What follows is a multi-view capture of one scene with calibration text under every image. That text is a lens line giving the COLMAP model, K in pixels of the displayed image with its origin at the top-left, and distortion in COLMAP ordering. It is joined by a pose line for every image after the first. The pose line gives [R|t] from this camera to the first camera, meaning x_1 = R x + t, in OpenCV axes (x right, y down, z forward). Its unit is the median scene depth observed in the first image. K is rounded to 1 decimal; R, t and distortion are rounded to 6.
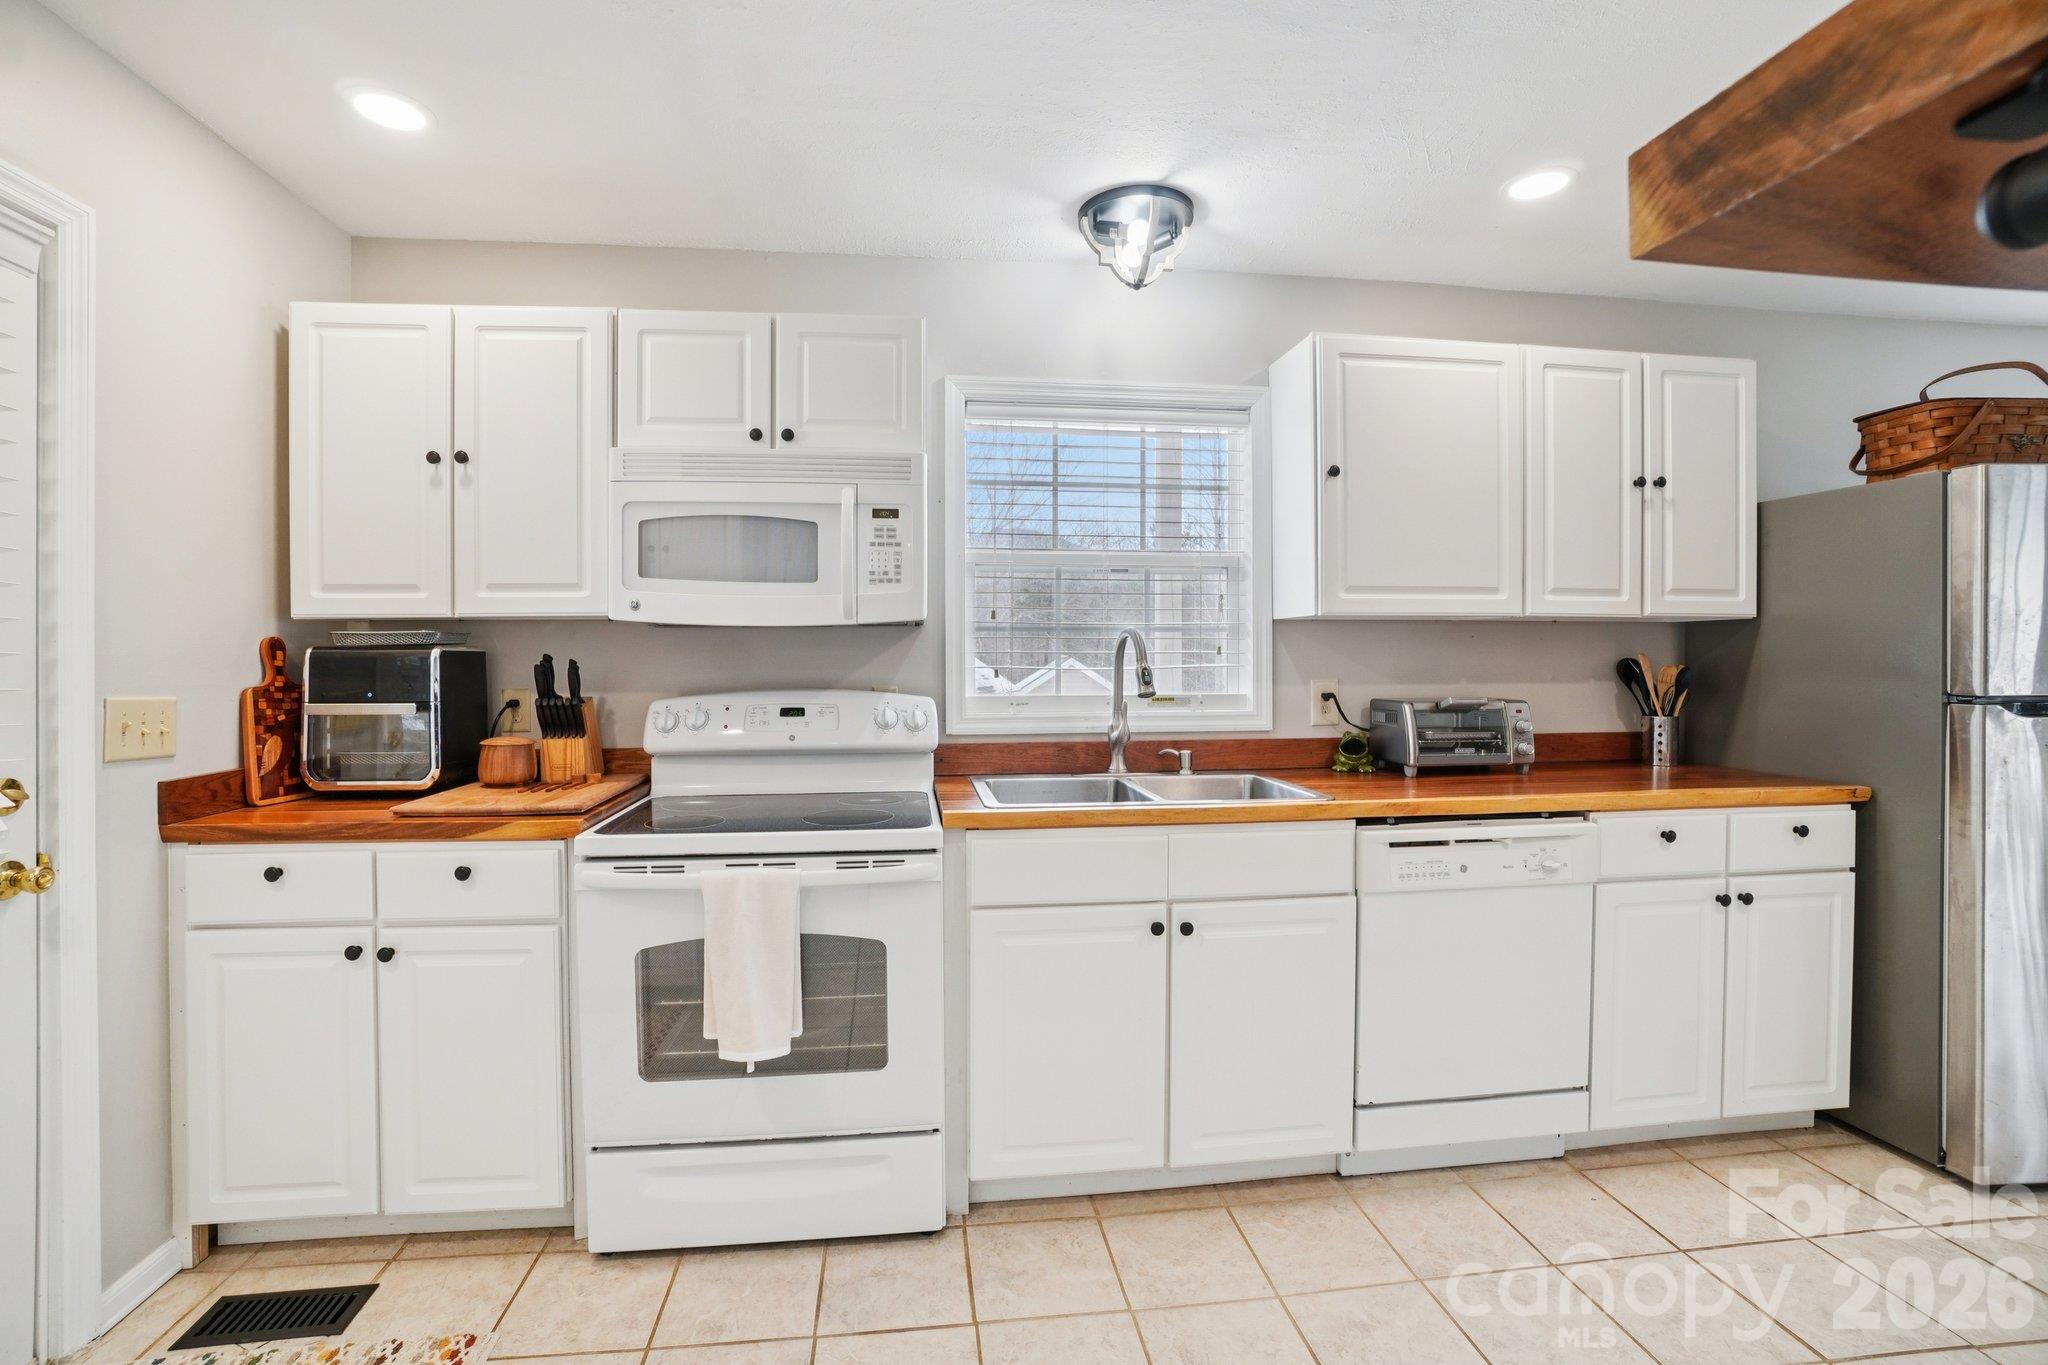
lens RADIAL K [[912.7, 0, 1018.3], [0, 912.7, 655.6], [0, 0, 1]] dist [-0.037437, 0.000720]
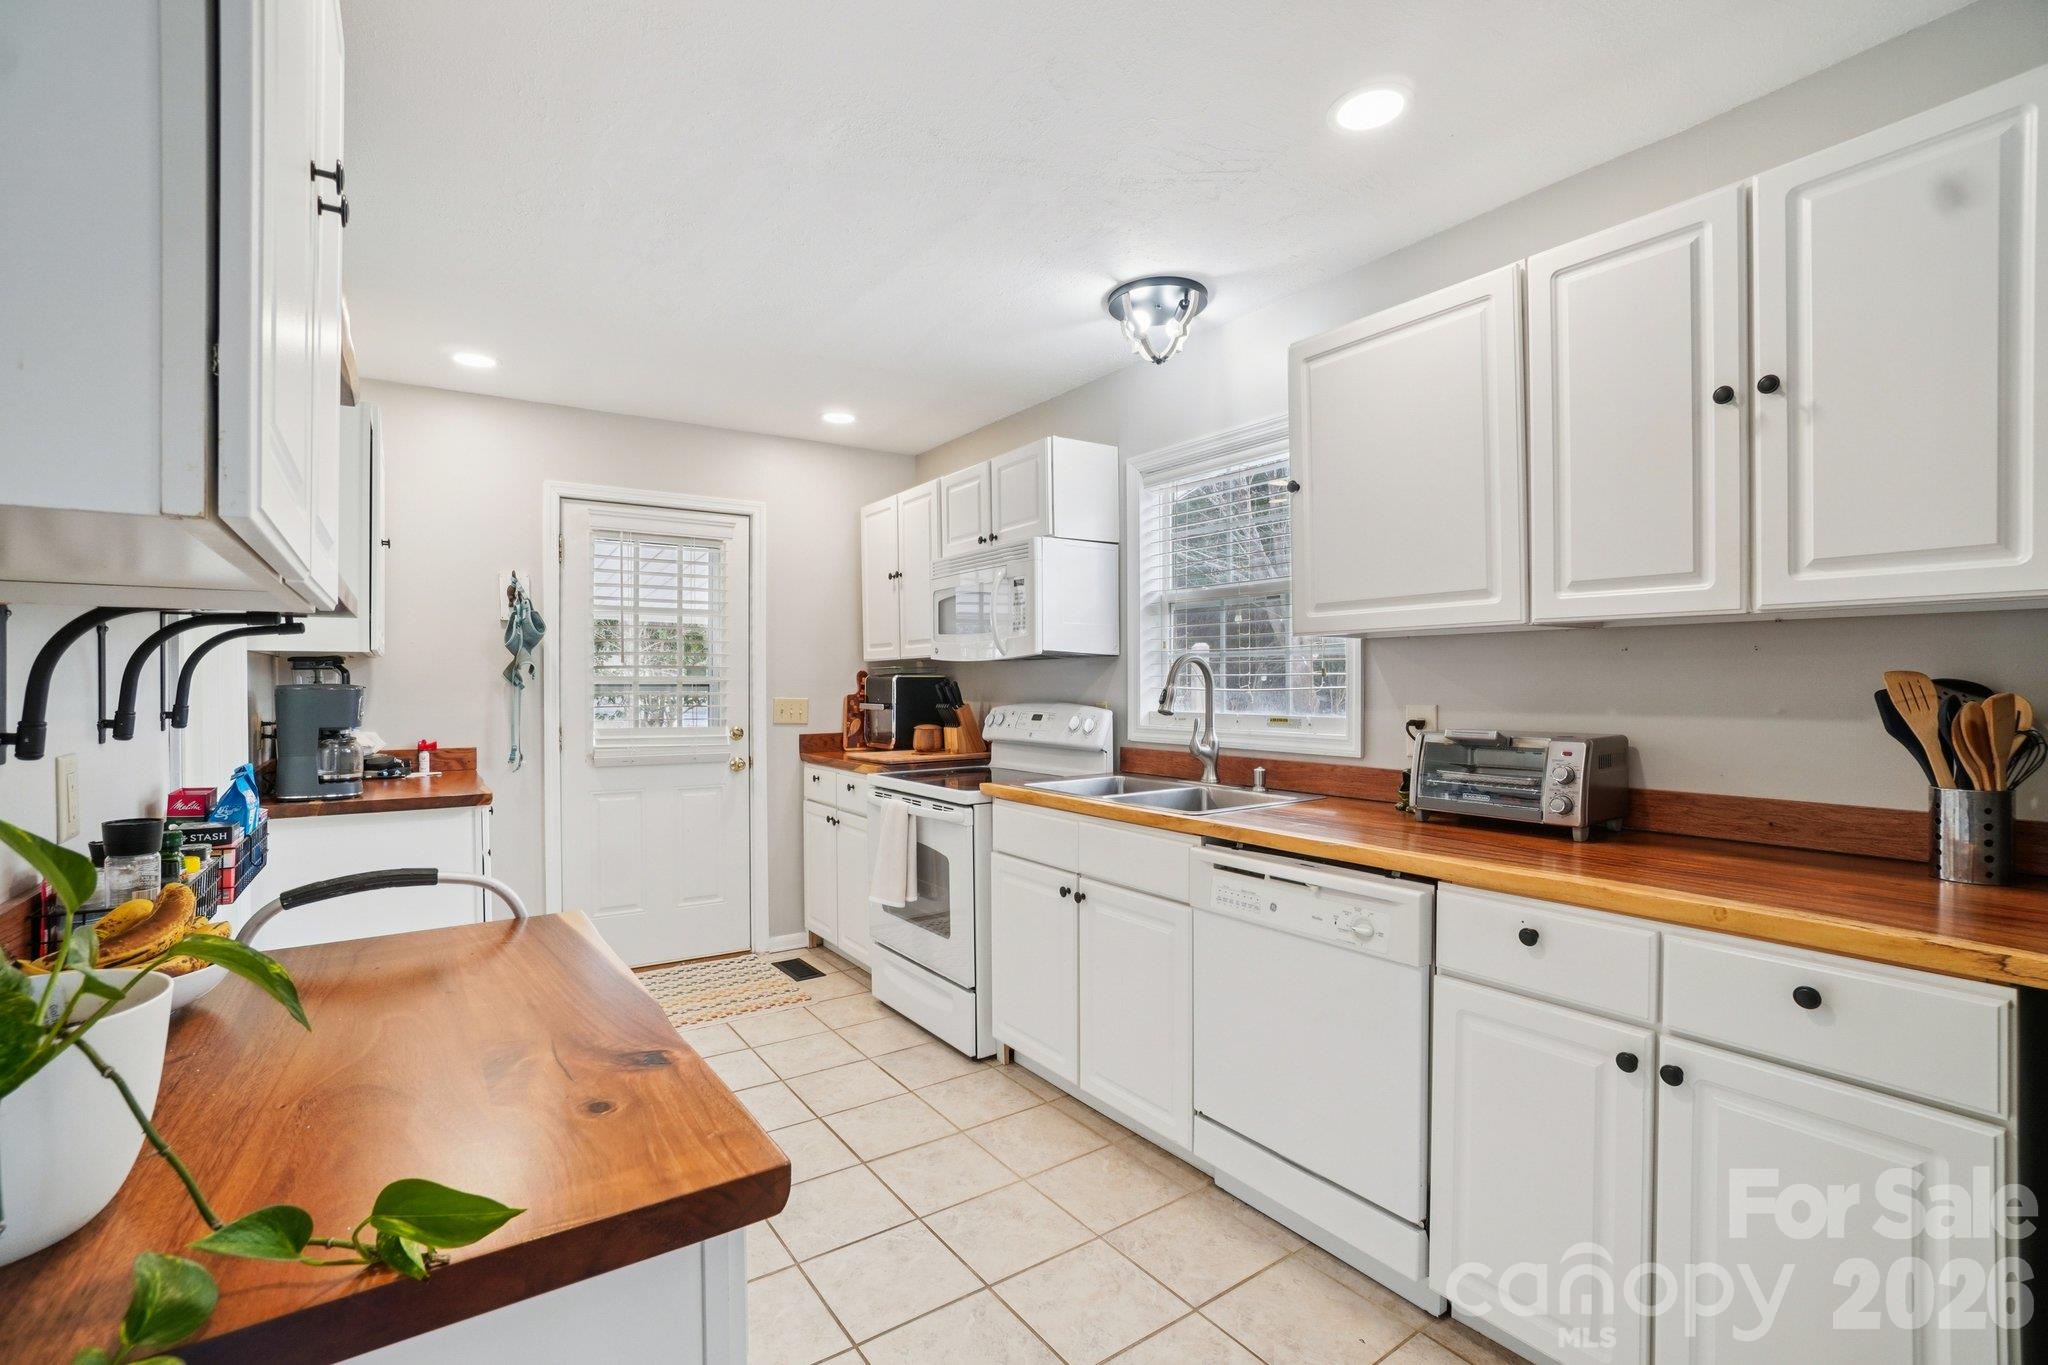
lens RADIAL K [[906.3, 0, 1024.0], [0, 906.3, 682.5], [0, 0, 1]] dist [-0.038028, 0.000275]
pose [[0.468426, 0.001154, -0.883502, 1.169752], [0.005464, 0.999976, 0.004203, -0.000963], [0.883486, -0.006796, 0.468408, 0.330864]]
